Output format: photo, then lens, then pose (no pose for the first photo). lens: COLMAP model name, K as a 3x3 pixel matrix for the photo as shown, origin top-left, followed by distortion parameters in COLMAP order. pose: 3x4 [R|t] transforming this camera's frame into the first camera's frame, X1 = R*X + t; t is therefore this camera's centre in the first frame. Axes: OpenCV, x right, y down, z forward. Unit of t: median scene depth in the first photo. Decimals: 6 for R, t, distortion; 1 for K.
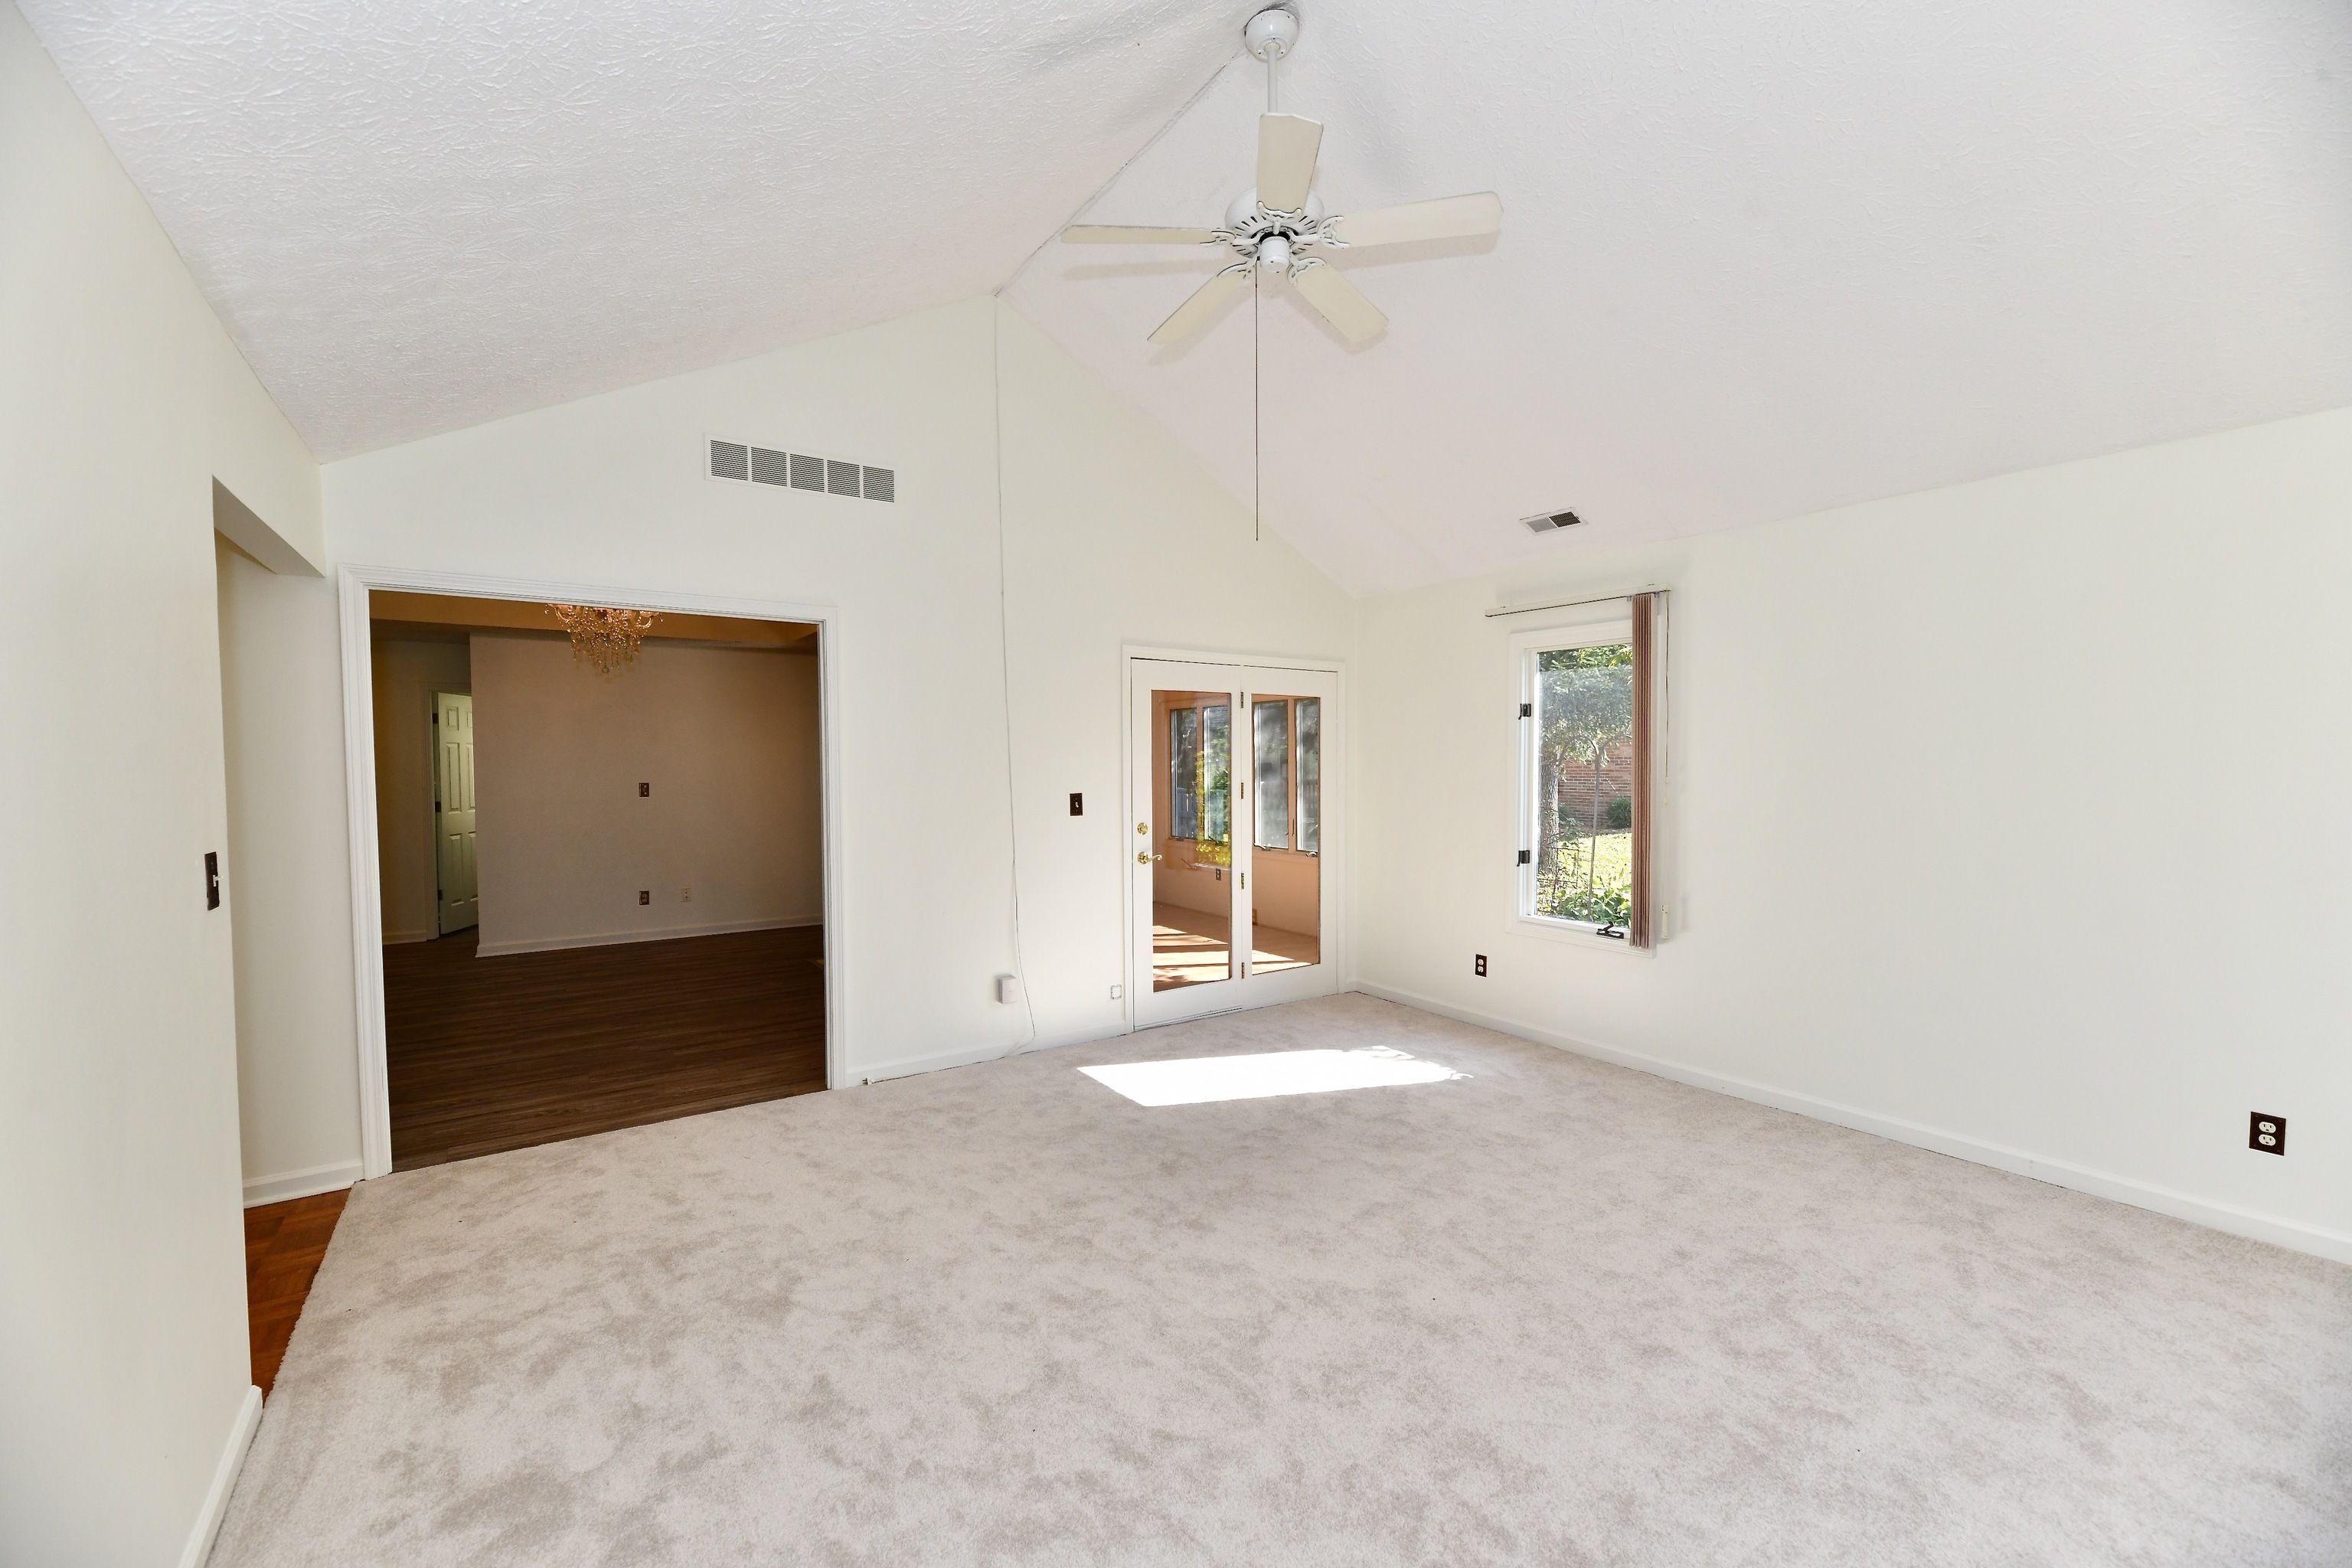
lens RADIAL K [[940.7, 0, 1168.6], [0, 940.7, 791.8], [0, 0, 1]] dist [0.001992, -0.004959]
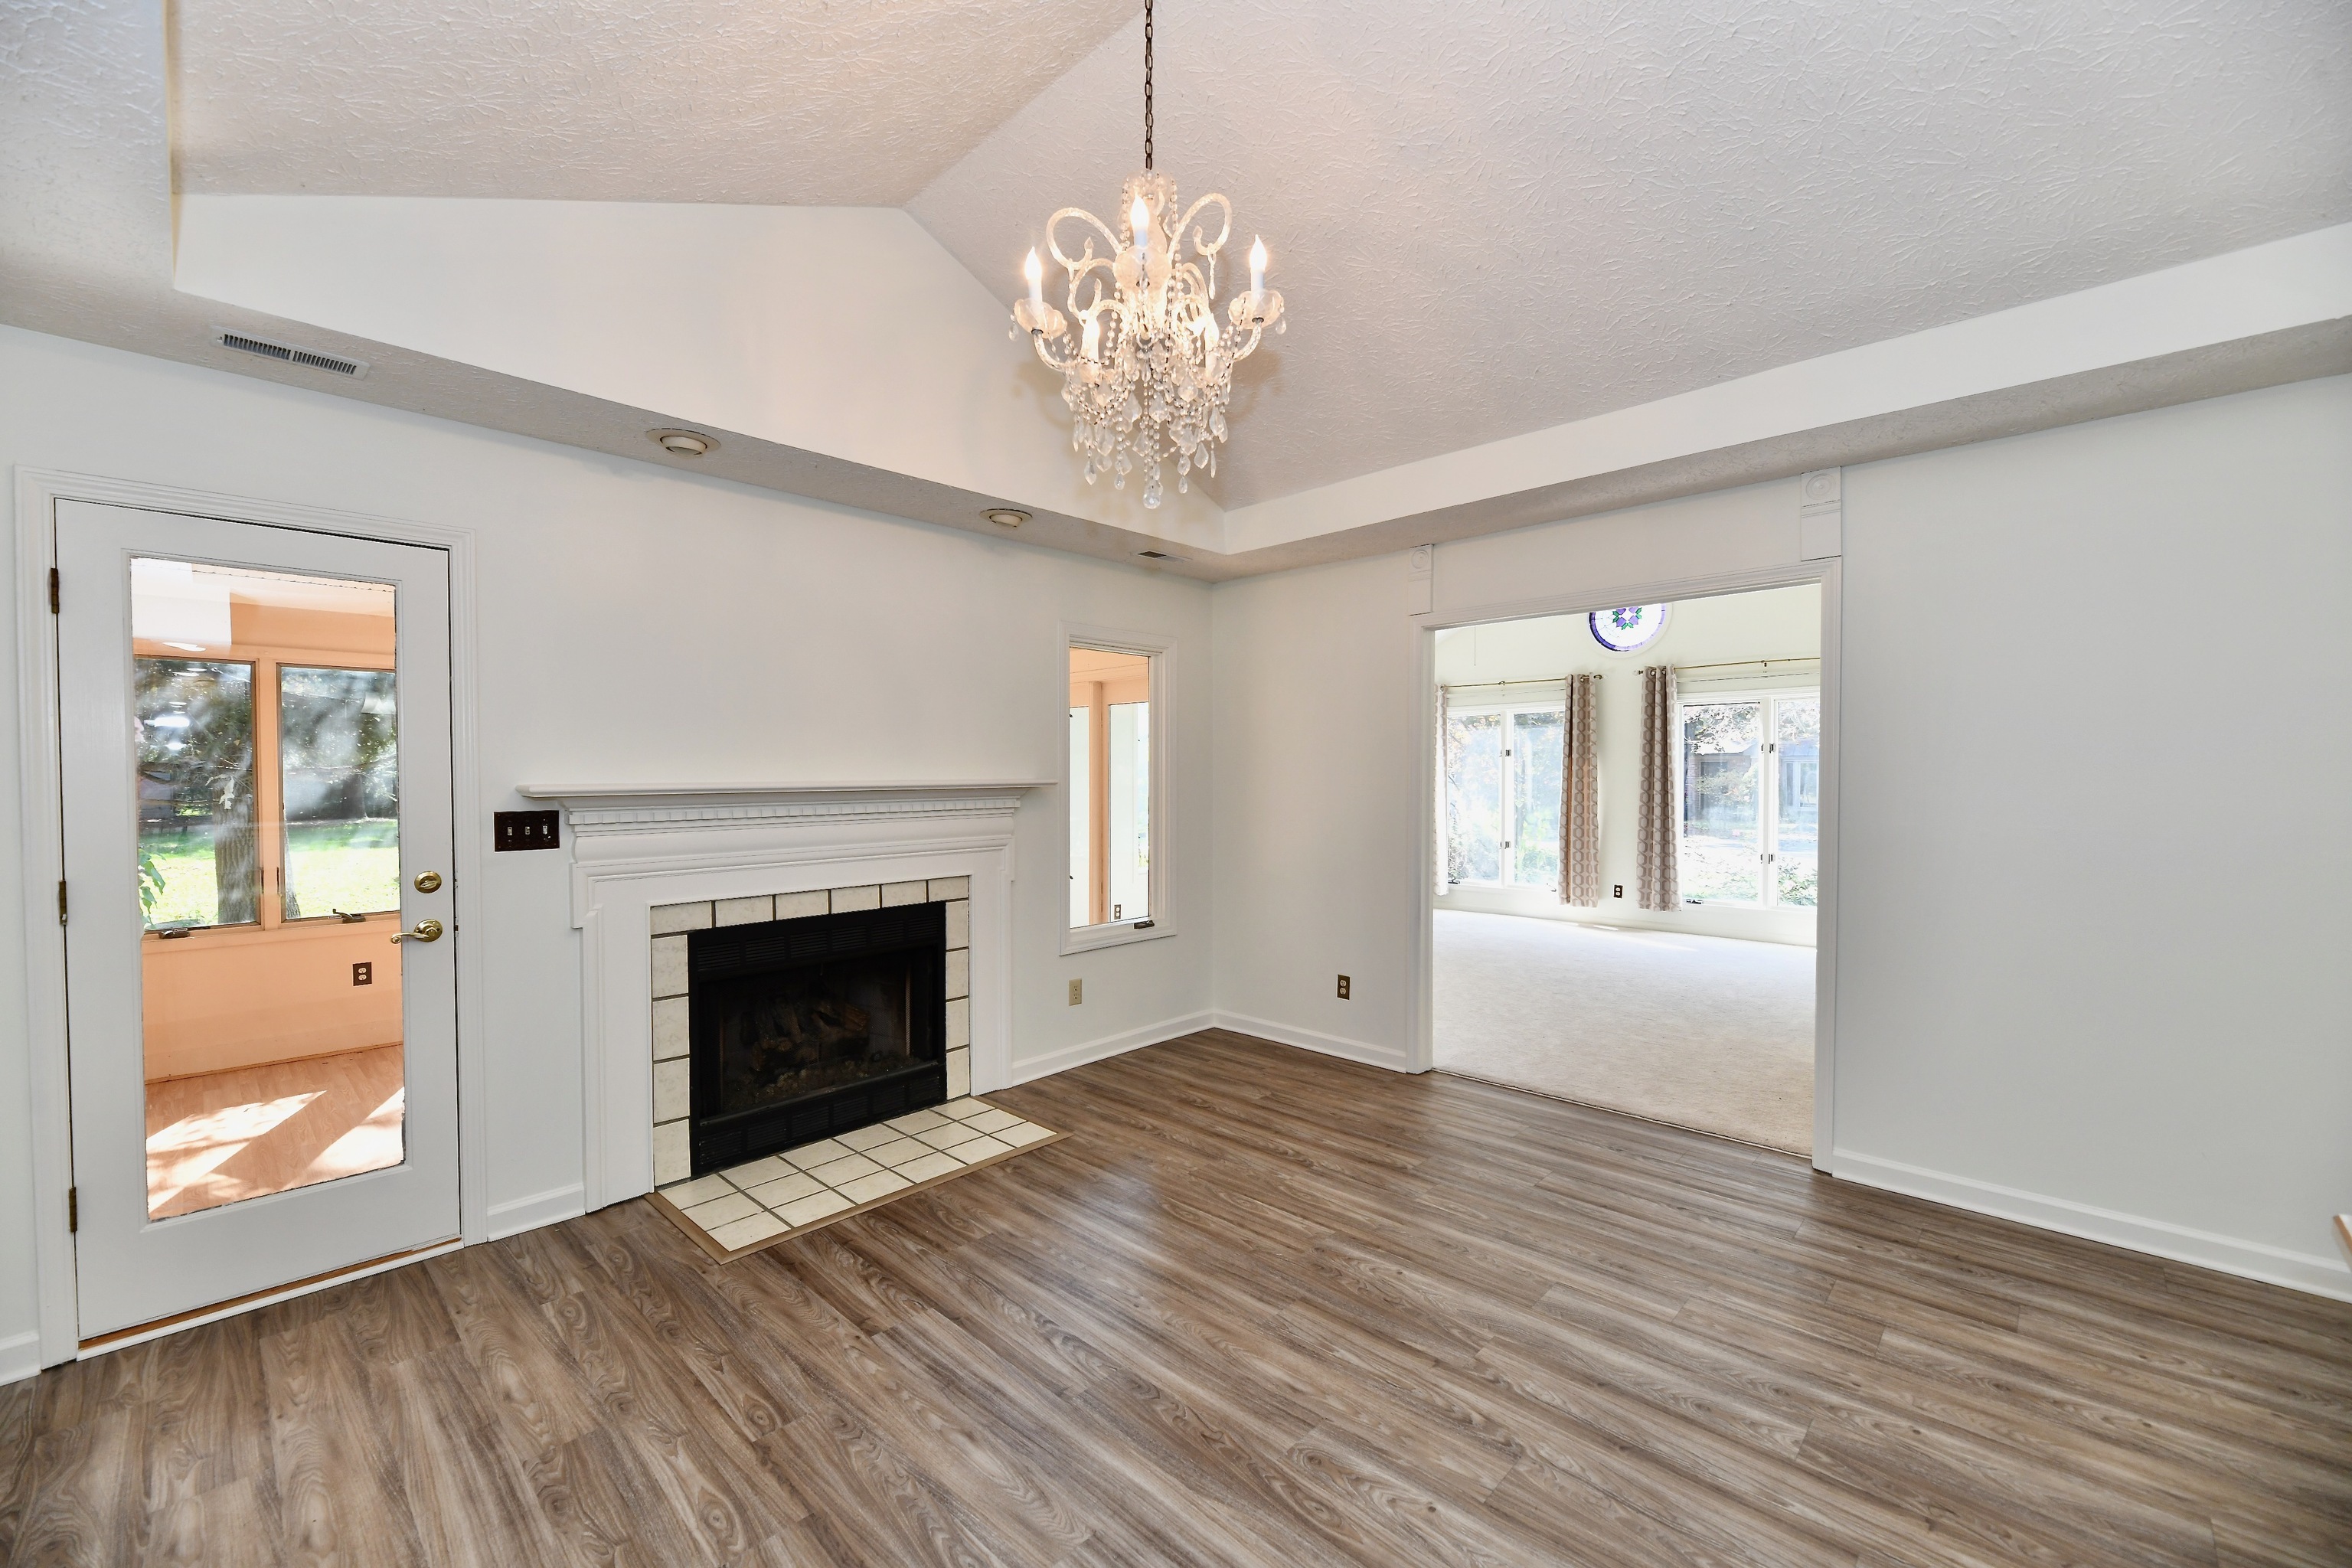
lens RADIAL K [[940.7, 0, 1168.6], [0, 940.7, 791.8], [0, 0, 1]] dist [0.001992, -0.004959]
pose [[-0.200461, -0.008766, 0.979662, -1.247668], [0.037296, 0.999167, 0.016572, -0.022345], [-0.978991, 0.039860, -0.199967, 1.388069]]
